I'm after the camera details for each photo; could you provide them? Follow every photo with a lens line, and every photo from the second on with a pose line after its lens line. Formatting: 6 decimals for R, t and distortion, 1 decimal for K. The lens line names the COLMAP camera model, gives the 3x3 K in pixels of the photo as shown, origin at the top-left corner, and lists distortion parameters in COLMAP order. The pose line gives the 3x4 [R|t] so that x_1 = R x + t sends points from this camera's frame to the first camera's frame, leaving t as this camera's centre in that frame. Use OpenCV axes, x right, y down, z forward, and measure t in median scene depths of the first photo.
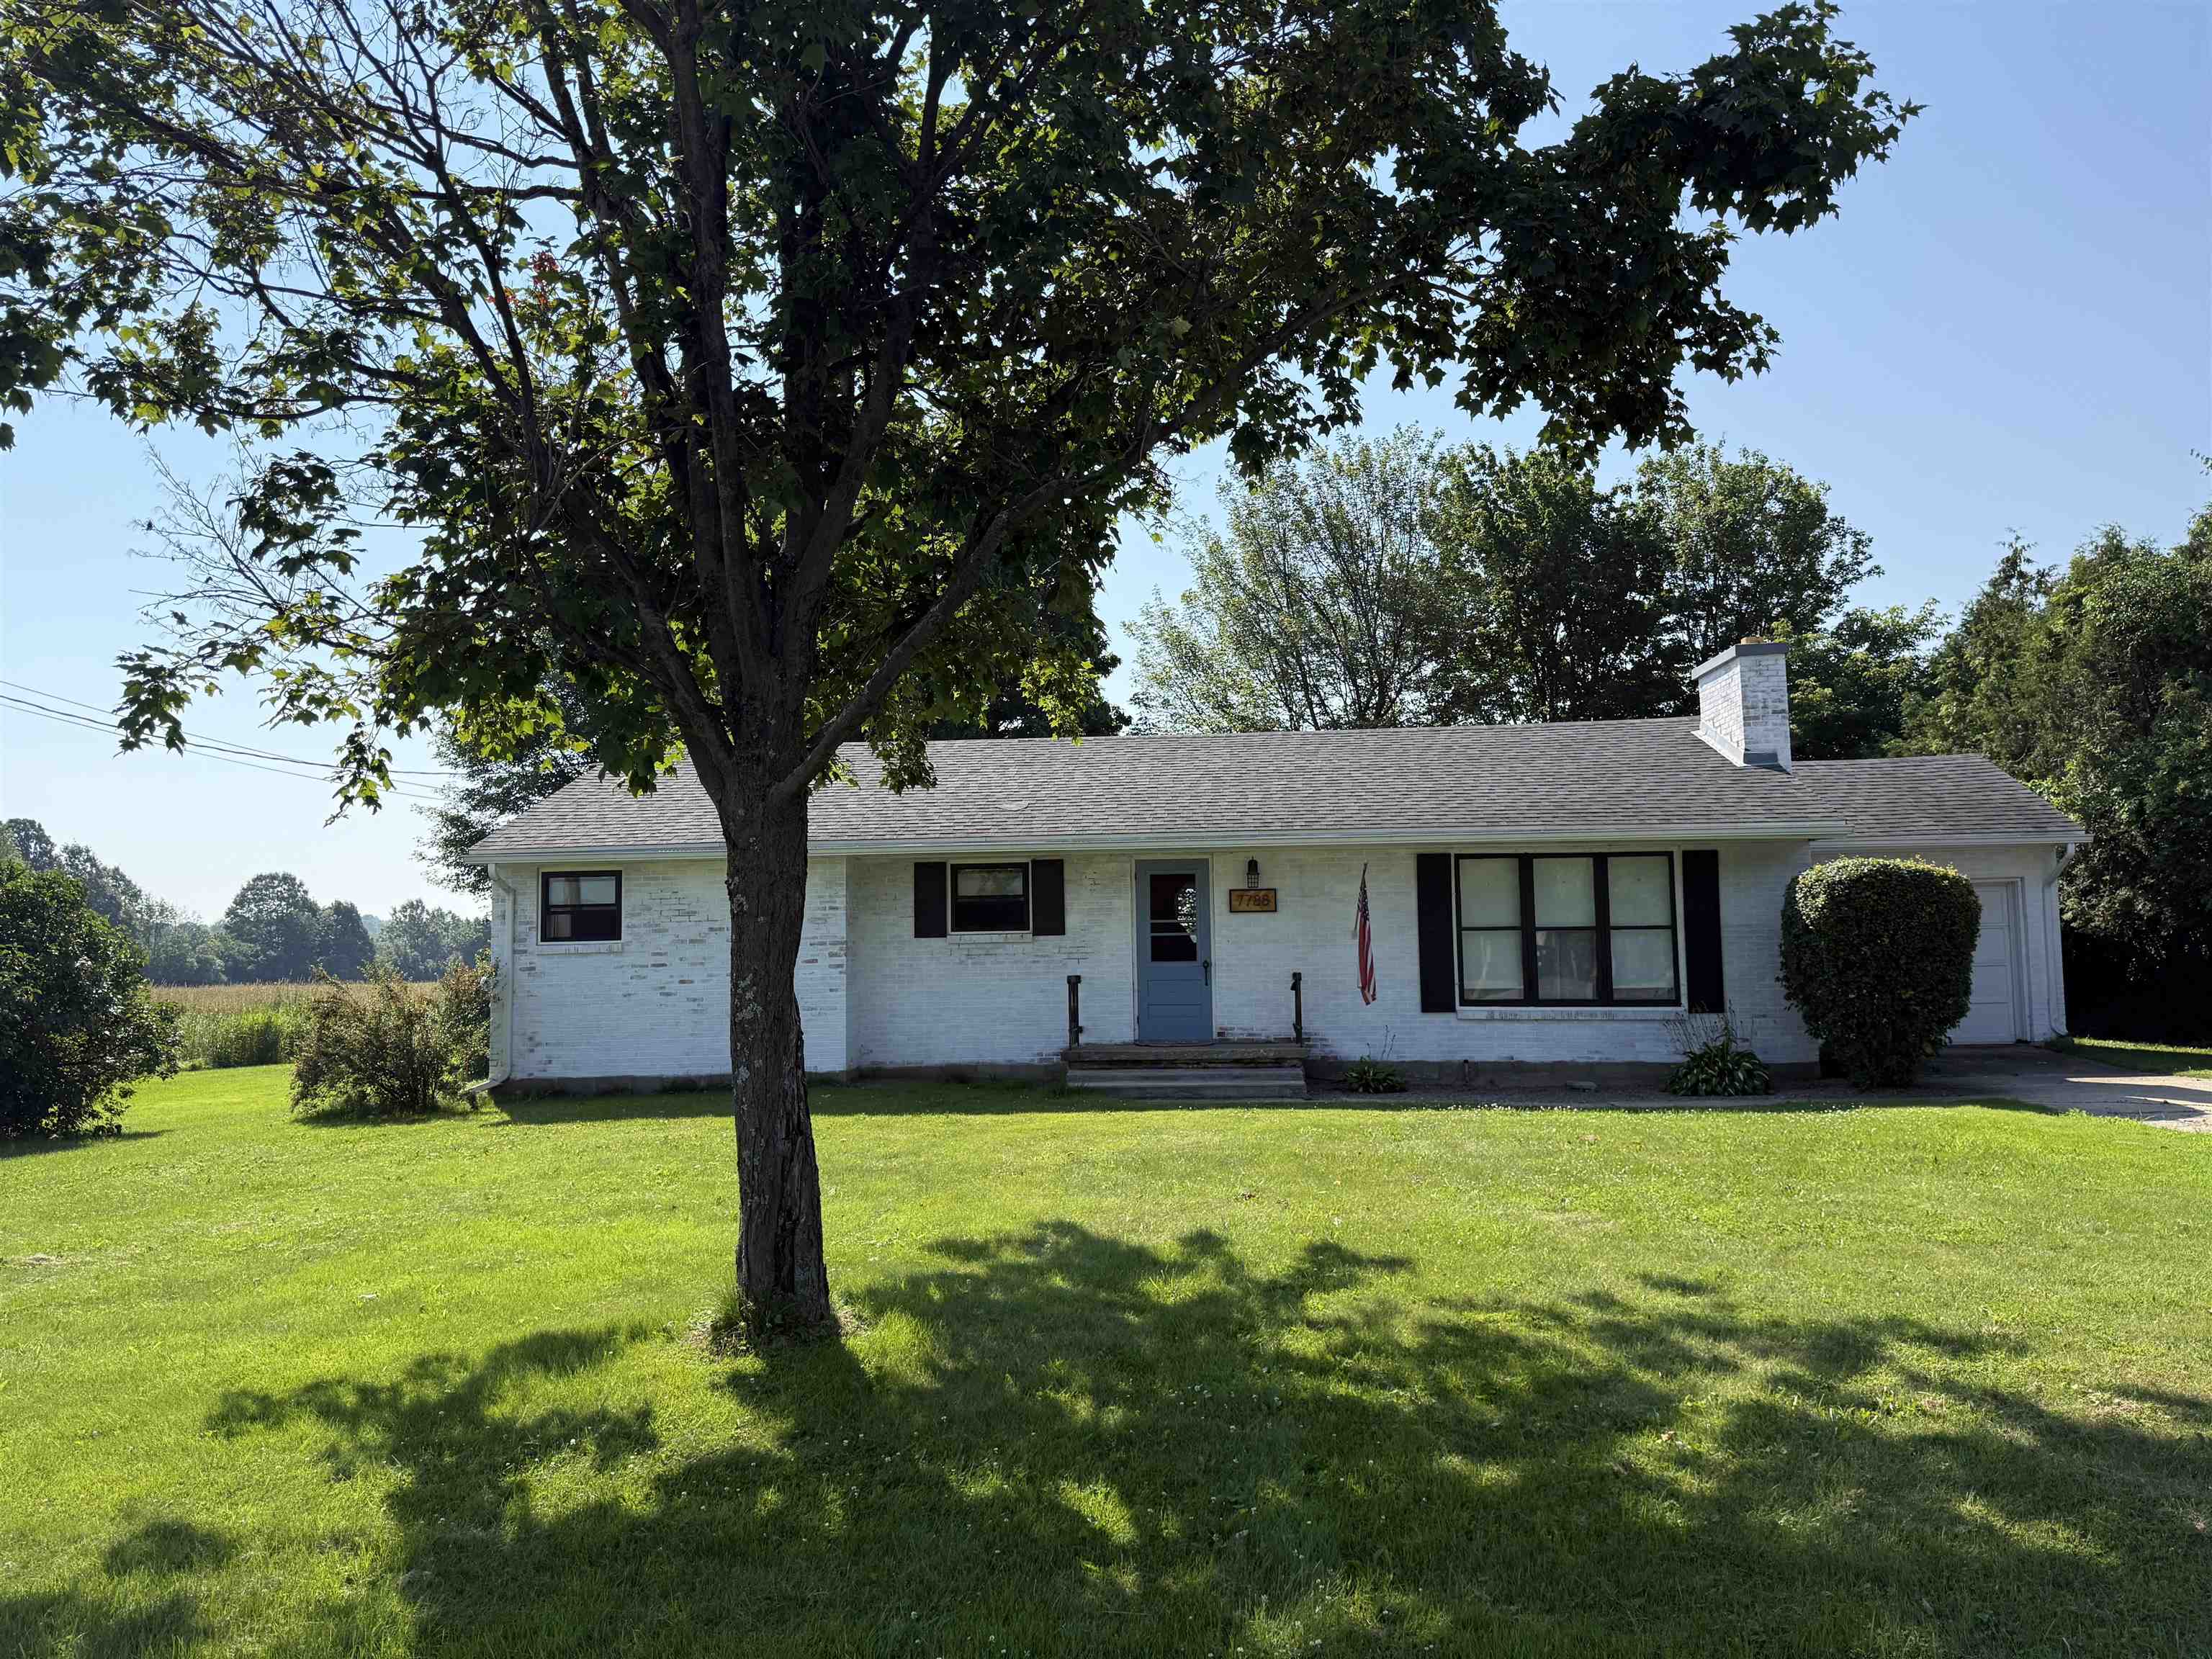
lens RADIAL K [[1565.0, 0, 1110.7], [0, 1565.0, 817.9], [0, 0, 1]] dist [0.047333, -0.048140]
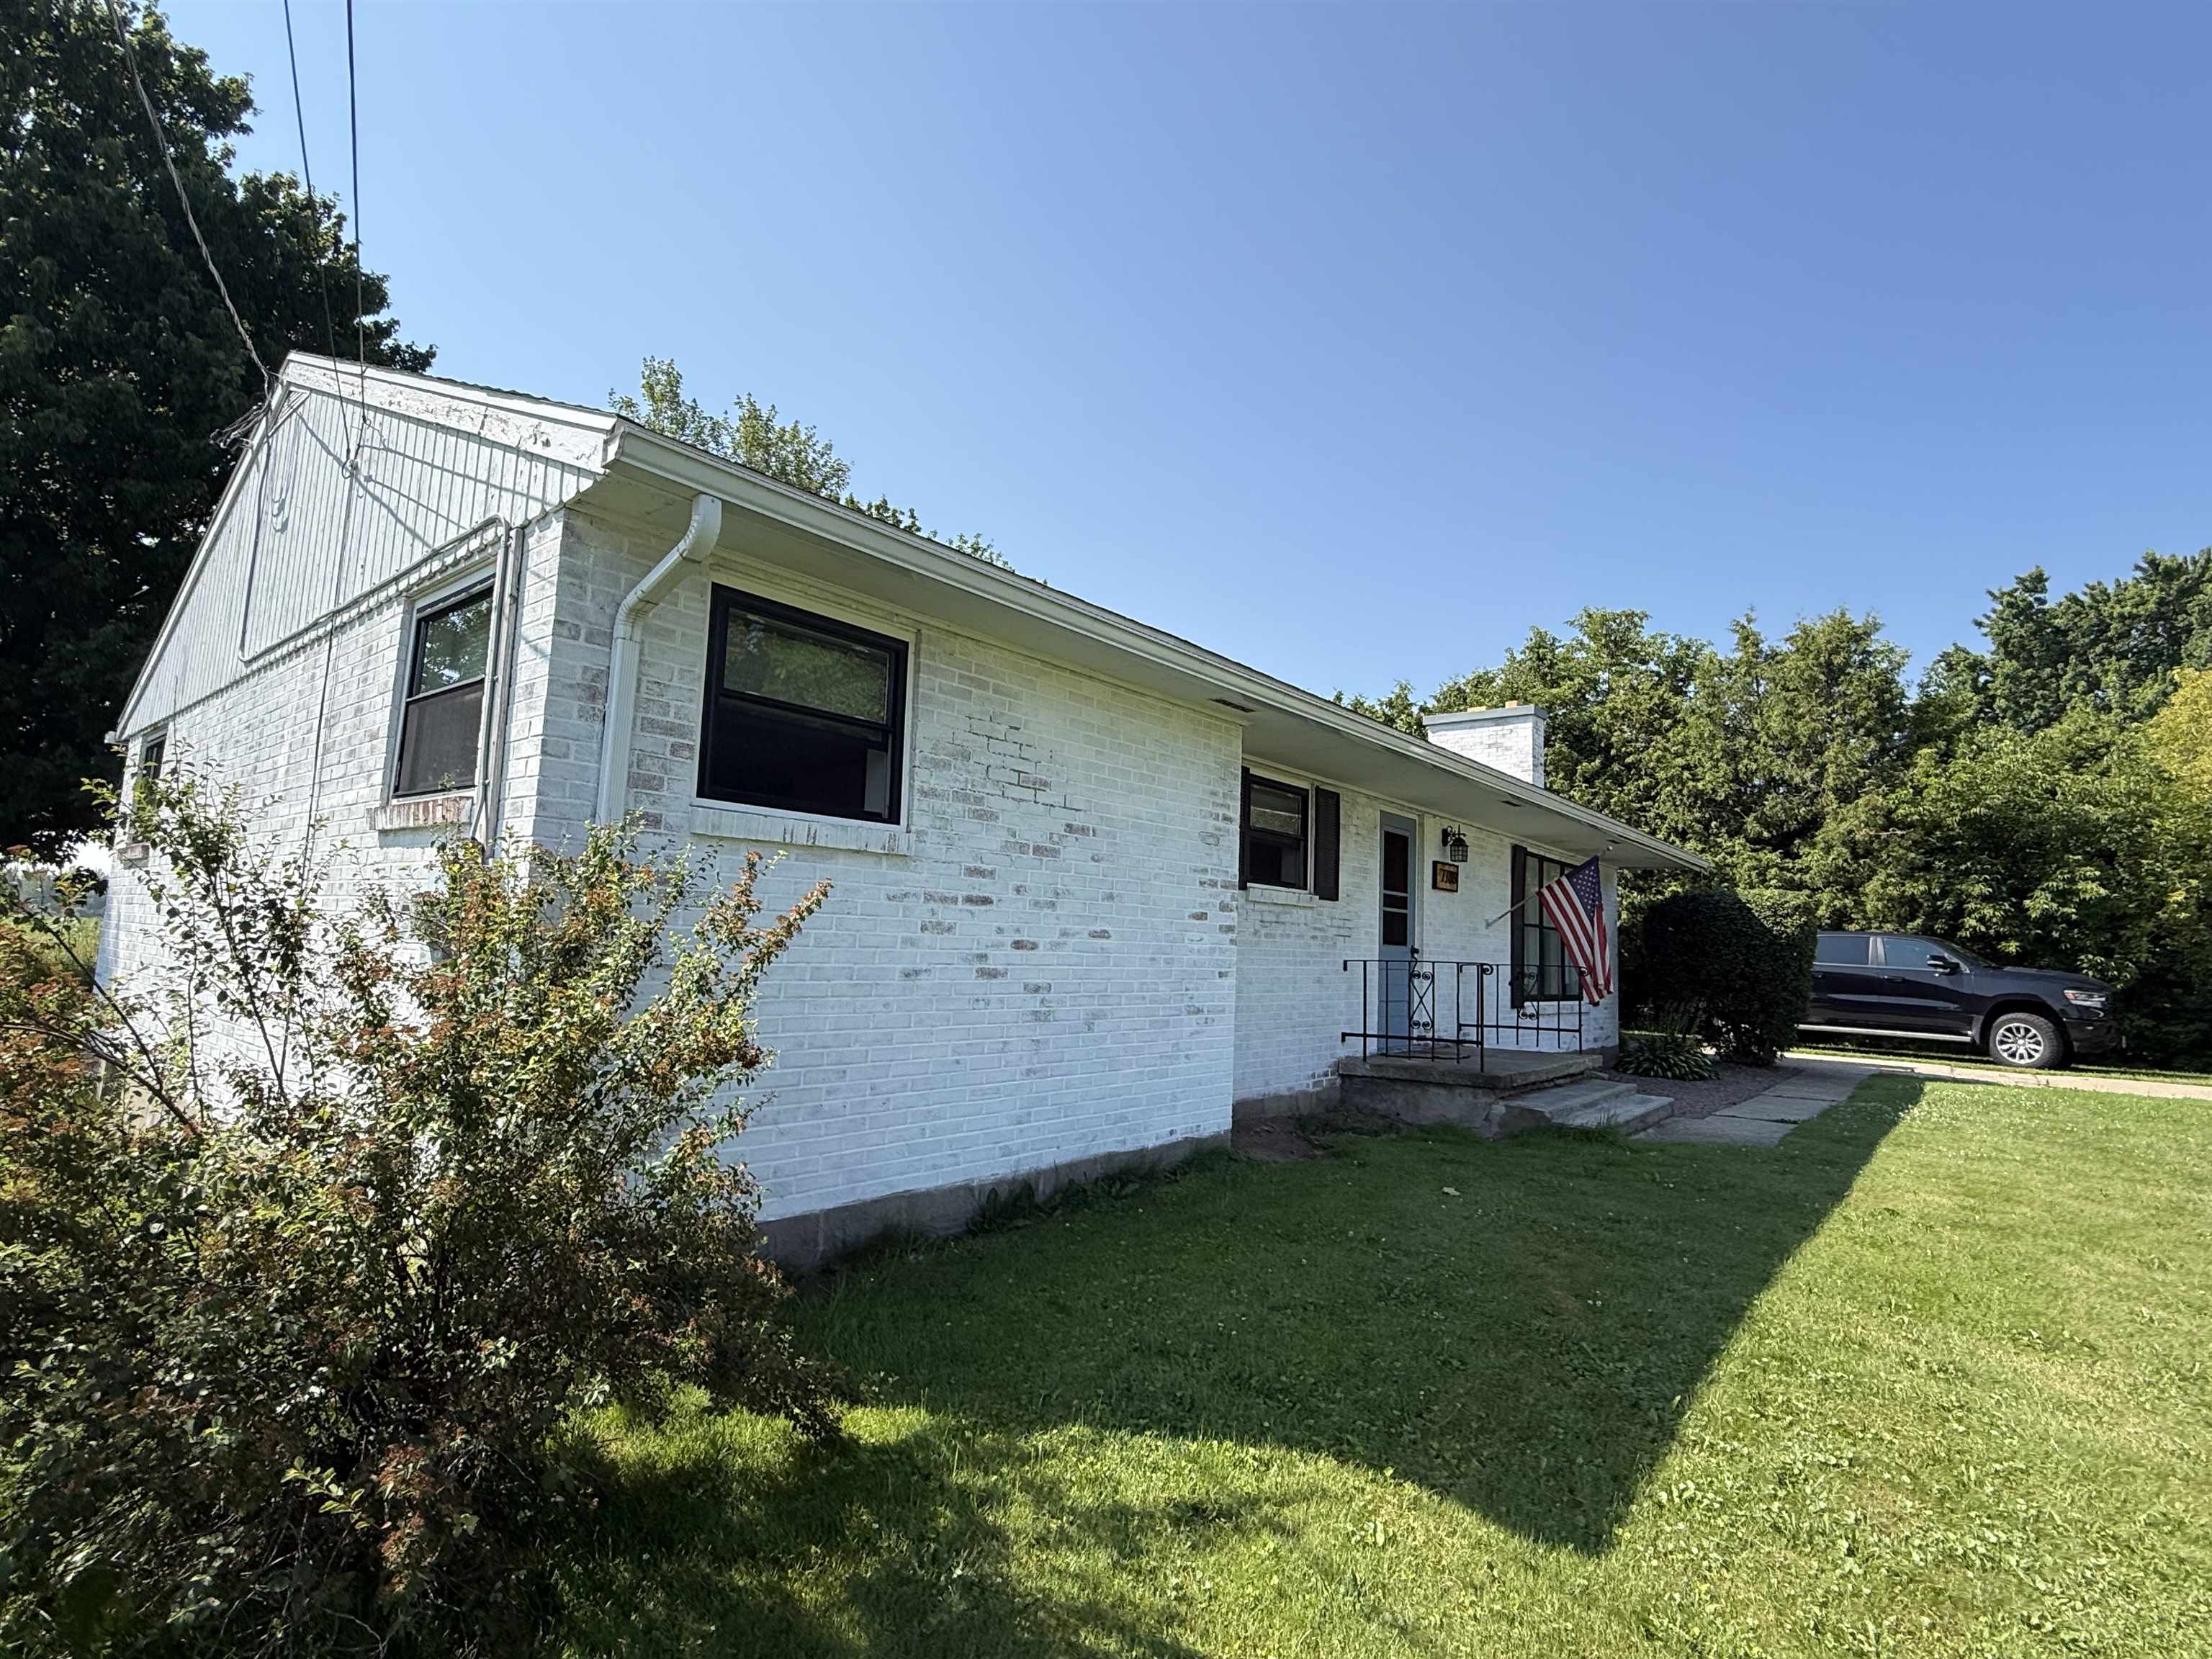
lens RADIAL K [[1070.4, 0, 1102.8], [0, 1070.4, 820.0], [0, 0, 1]] dist [0.001927, 0.000197]
pose [[0.585005, 0.133192, 0.800018, -0.484883], [-0.116700, 0.989982, -0.079483, 0.090537], [-0.802590, -0.046864, 0.594688, 0.809487]]
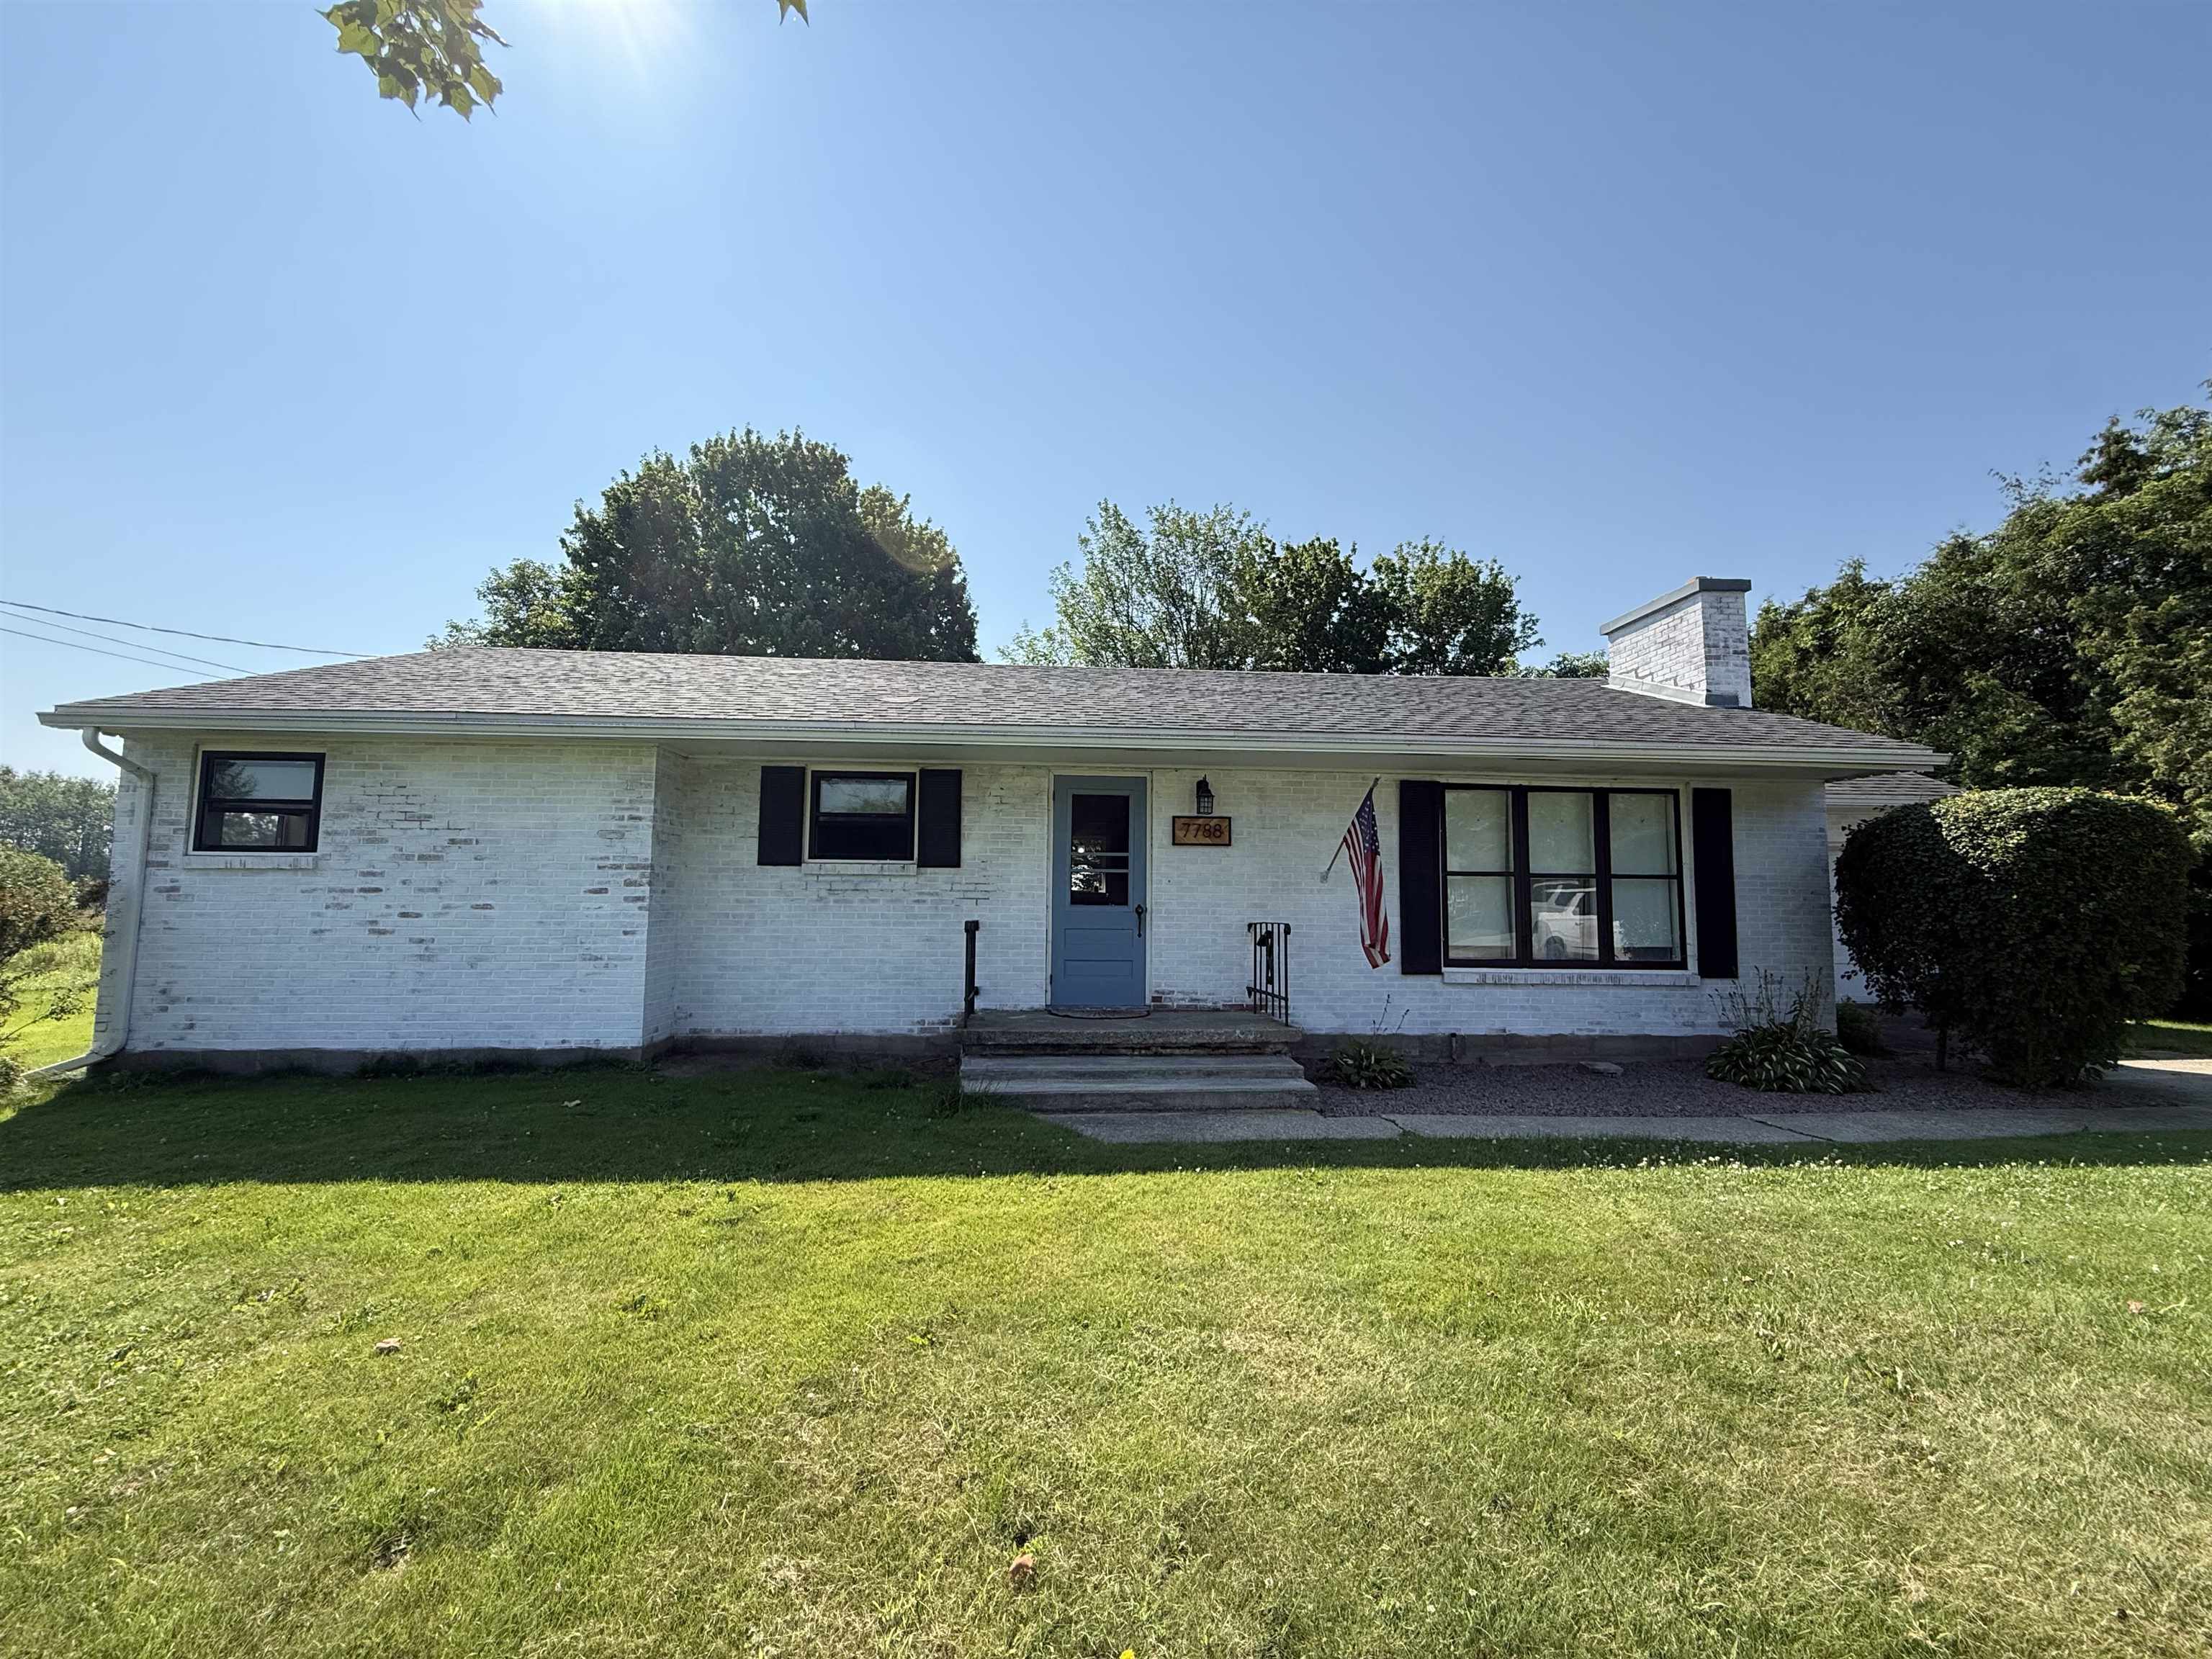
lens RADIAL K [[884.6, 0, 1099.3], [0, 884.6, 825.6], [0, 0, 1]] dist [-0.000493, 0.001077]
pose [[0.988701, 0.037523, 0.145129, -0.025682], [-0.037306, 0.999295, -0.004222, 0.054177], [-0.145185, -0.001240, 0.989404, 0.562287]]
